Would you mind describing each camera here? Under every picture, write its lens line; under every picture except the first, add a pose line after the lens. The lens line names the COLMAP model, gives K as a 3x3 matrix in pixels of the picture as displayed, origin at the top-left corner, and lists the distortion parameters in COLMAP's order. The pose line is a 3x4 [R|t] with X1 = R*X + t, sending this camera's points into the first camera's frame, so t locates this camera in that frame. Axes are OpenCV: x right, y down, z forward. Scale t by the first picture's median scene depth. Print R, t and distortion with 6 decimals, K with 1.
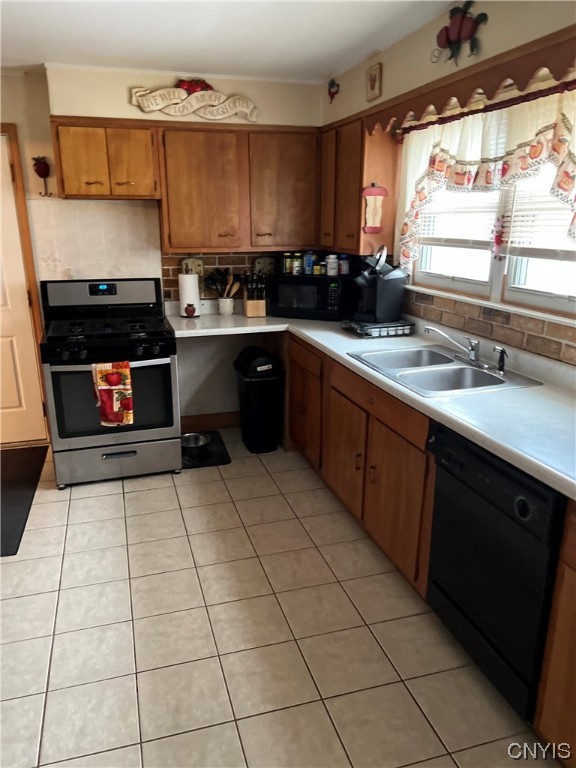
lens RADIAL K [[573.2, 0, 285.0], [0, 573.2, 389.5], [0, 0, 1]] dist [0.094635, -0.092385]
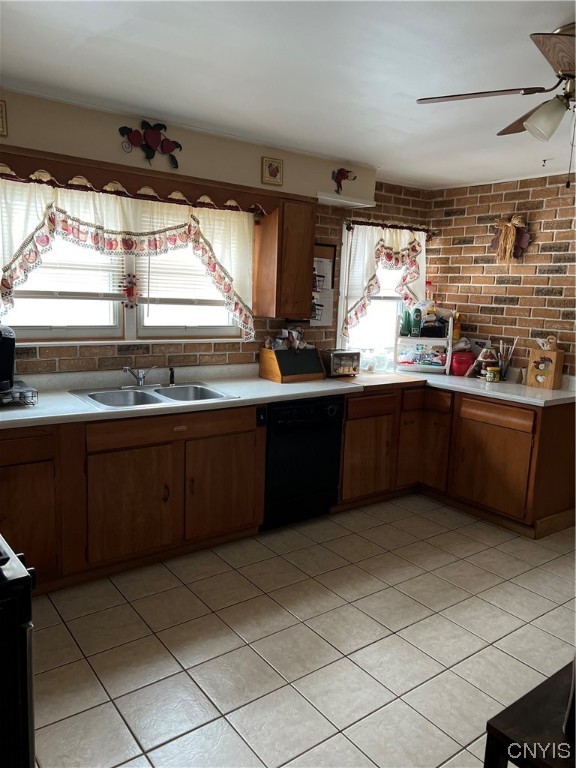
lens RADIAL K [[571.5, 0, 288.0], [0, 571.5, 384.0], [0, 0, 1]] dist [0.094582, -0.219488]
pose [[-0.347612, -0.160555, 0.923790, -0.971520], [0.231785, 0.939939, 0.250580, -0.303069], [-0.908538, 0.301225, -0.289520, 1.103211]]
